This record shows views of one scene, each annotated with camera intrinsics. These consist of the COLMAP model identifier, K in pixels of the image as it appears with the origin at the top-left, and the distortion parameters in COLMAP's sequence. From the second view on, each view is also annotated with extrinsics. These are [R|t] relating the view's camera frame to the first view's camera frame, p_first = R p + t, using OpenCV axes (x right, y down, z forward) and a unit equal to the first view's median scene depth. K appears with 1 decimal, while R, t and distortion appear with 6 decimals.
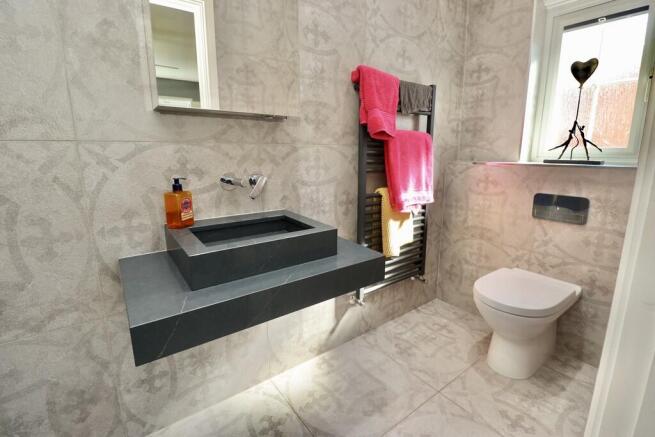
lens RADIAL K [[303.5, 0, 330.7], [0, 303.5, 213.5], [0, 0, 1]] dist [0.003964, -0.014420]
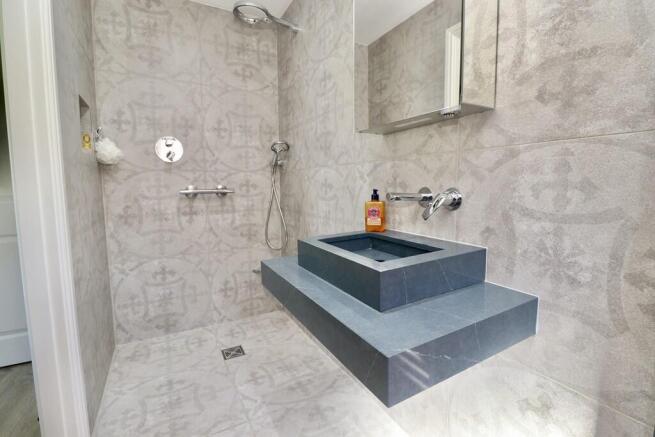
lens RADIAL K [[303.5, 0, 330.7], [0, 303.5, 213.5], [0, 0, 1]] dist [0.003964, -0.014420]
pose [[-0.129066, 0.100563, -0.986524, 0.547639], [-0.184733, 0.974991, 0.123556, -0.109933], [0.974277, 0.198190, -0.107261, 0.773361]]
